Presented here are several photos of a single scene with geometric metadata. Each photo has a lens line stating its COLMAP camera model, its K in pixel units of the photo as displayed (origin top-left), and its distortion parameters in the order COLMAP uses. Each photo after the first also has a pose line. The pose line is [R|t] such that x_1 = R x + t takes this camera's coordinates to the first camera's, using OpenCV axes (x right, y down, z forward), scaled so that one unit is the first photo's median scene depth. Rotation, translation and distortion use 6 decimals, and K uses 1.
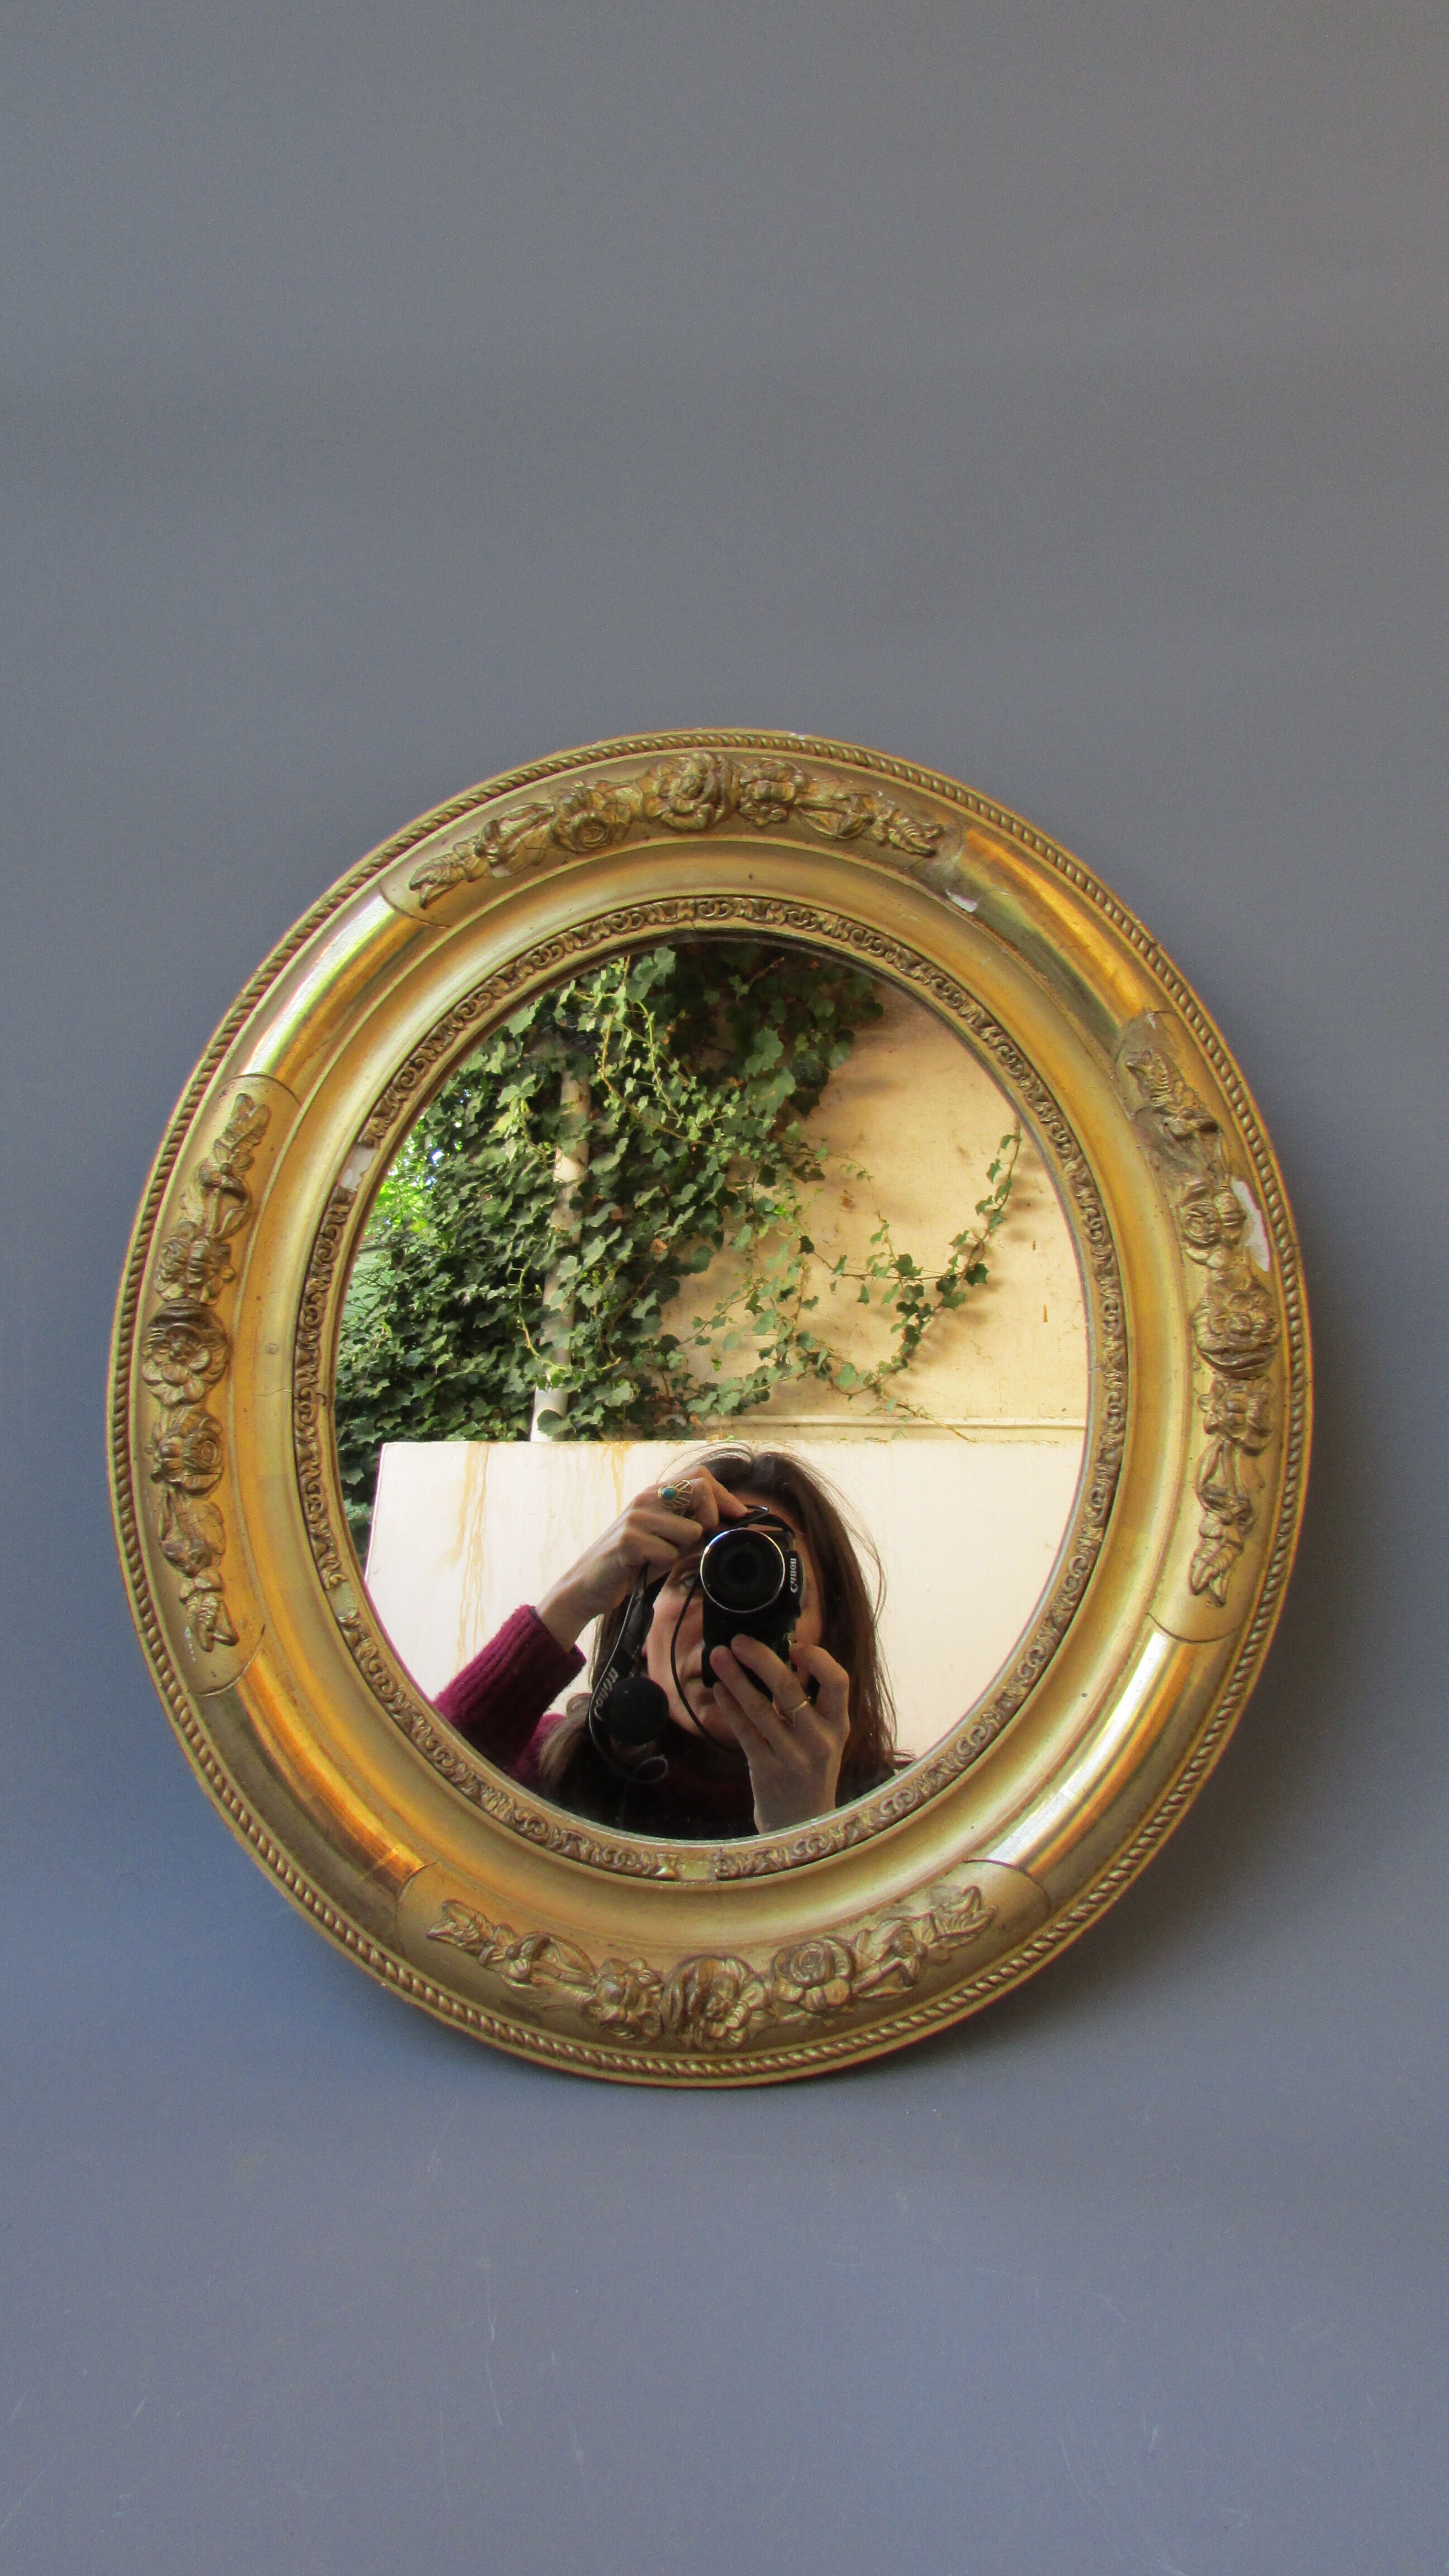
lens RADIAL K [[1817.2, 0, 724.5], [0, 1817.2, 1288.0], [0, 0, 1]] dist [-0.032704, 0.005605]
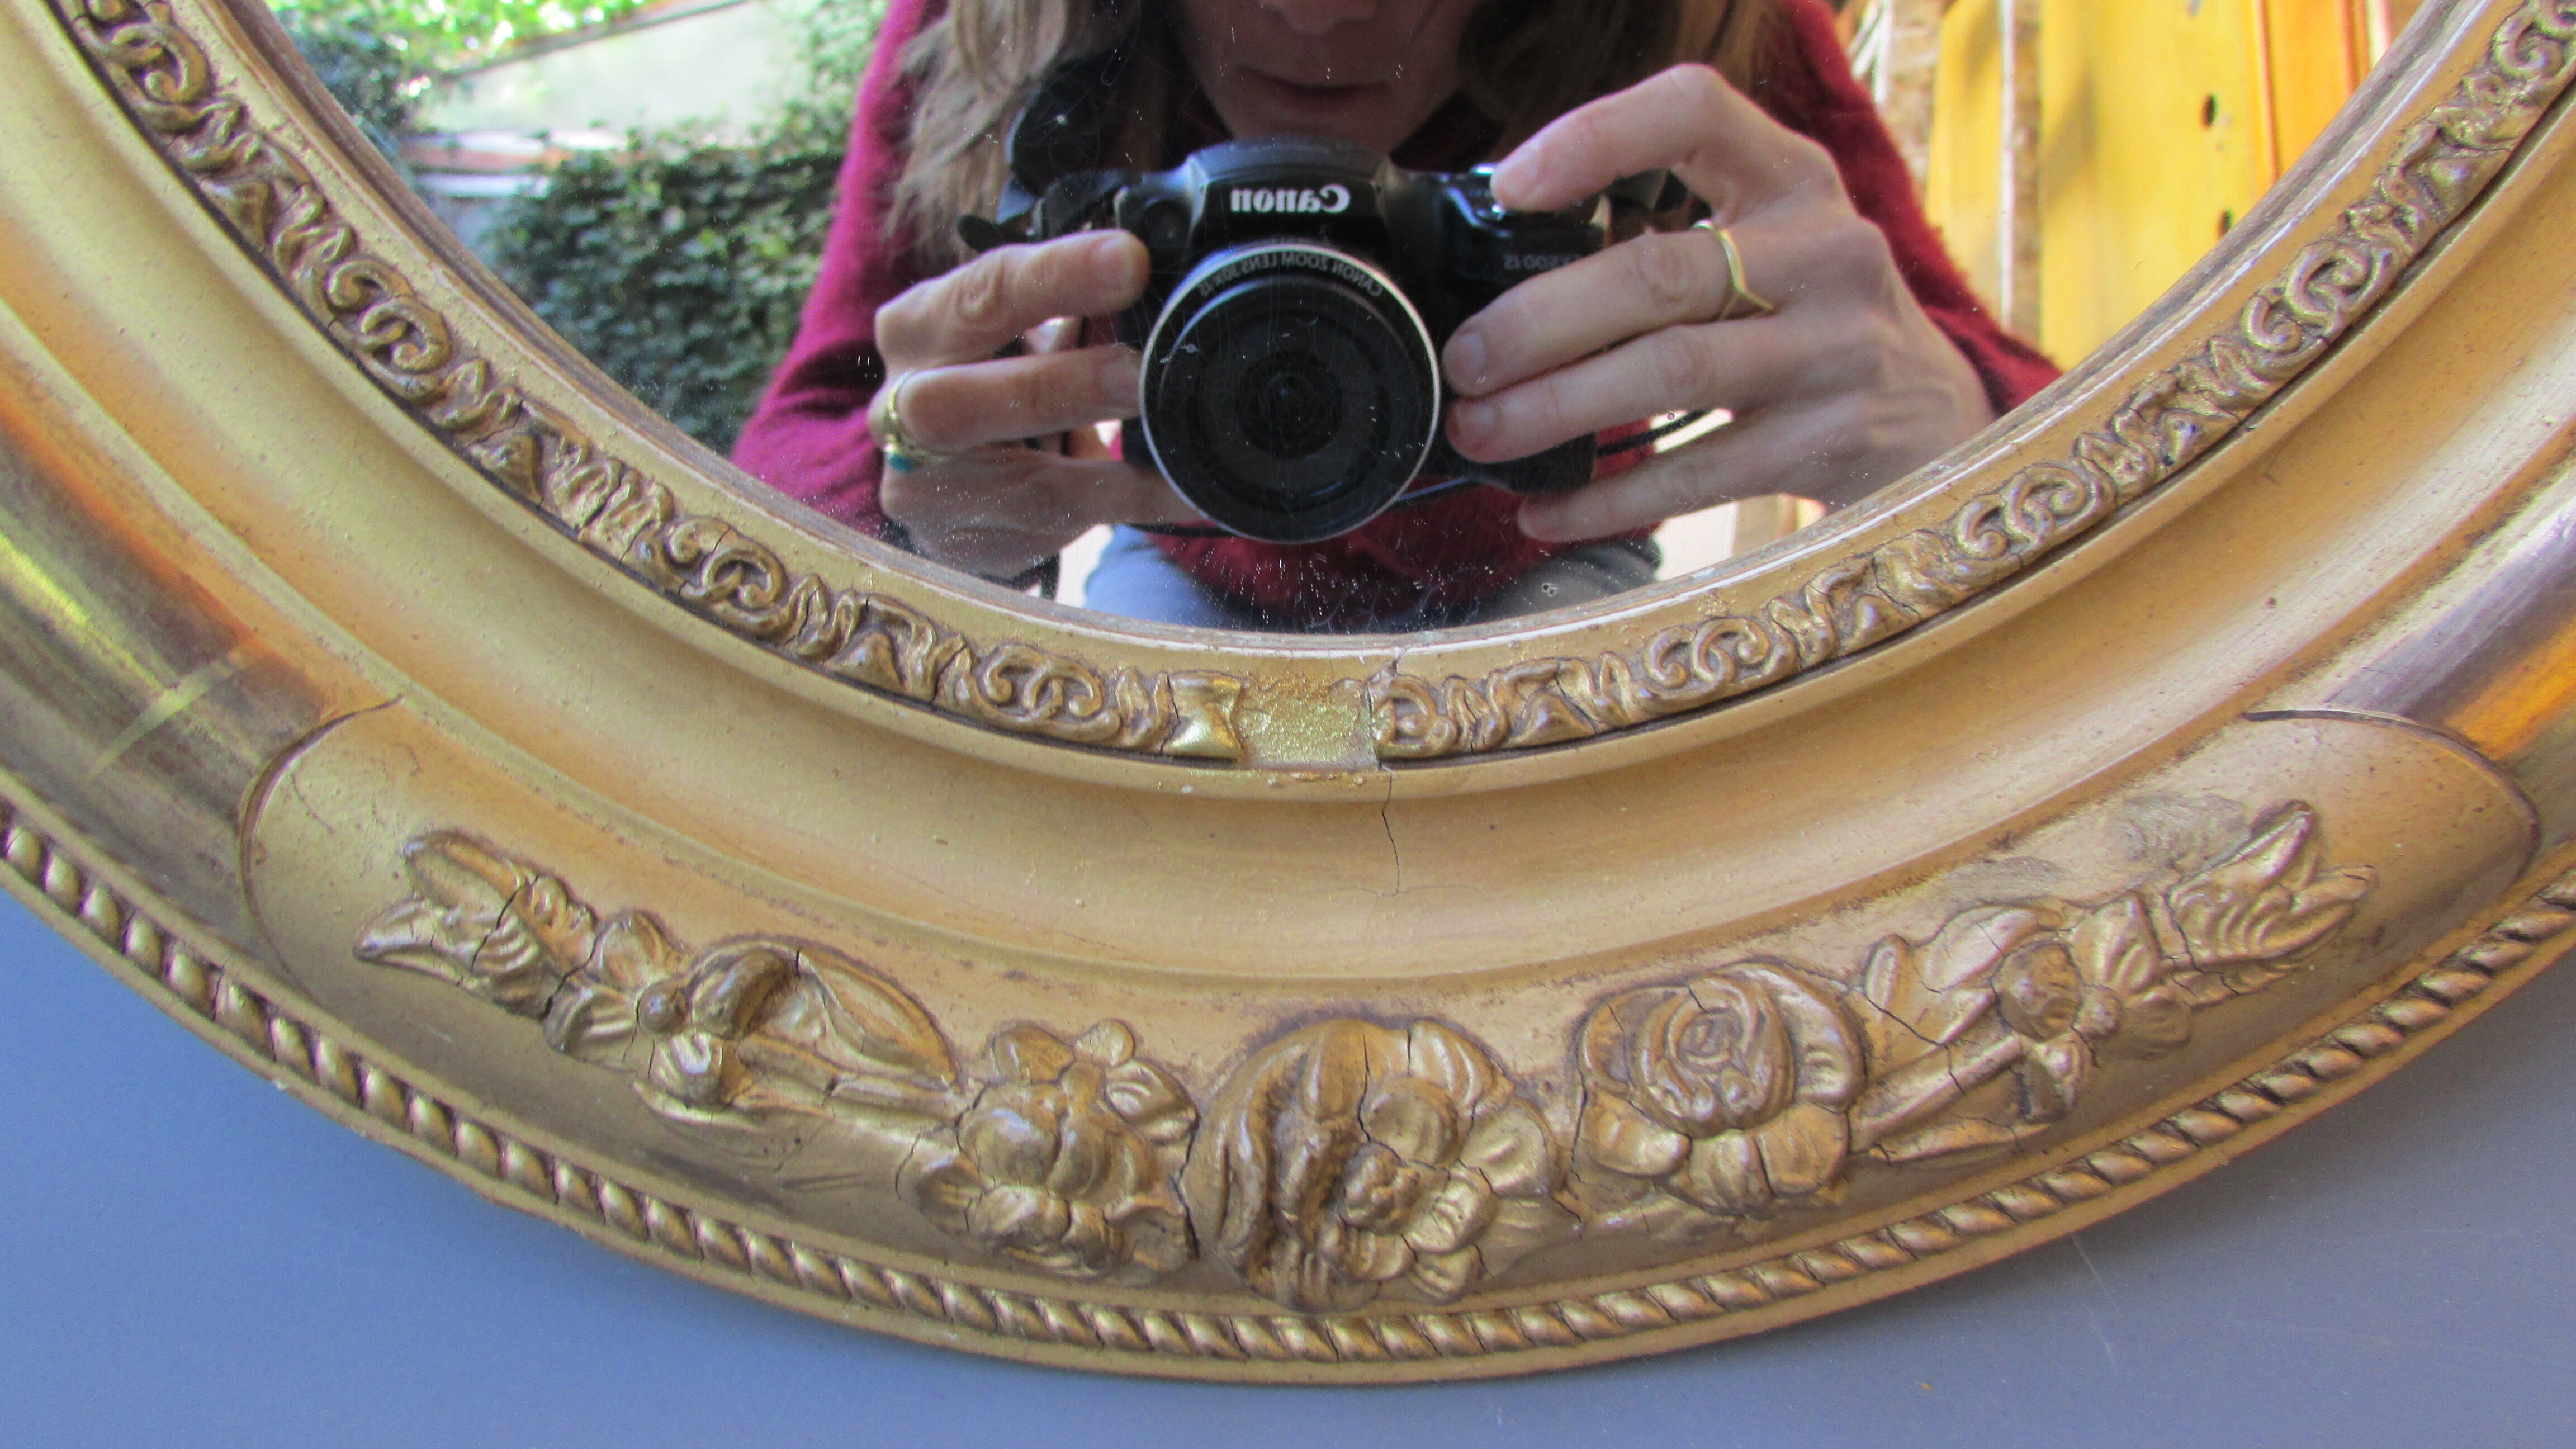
lens RADIAL K [[1910.8, 0, 1288.0], [0, 1910.8, 724.5], [0, 0, 1]] dist [-0.038348, 0.000527]
pose [[0.999890, 0.008258, 0.012305, -0.015642], [-0.011753, 0.947651, 0.319091, 0.152907], [-0.009026, -0.319200, 0.947644, 0.488200]]
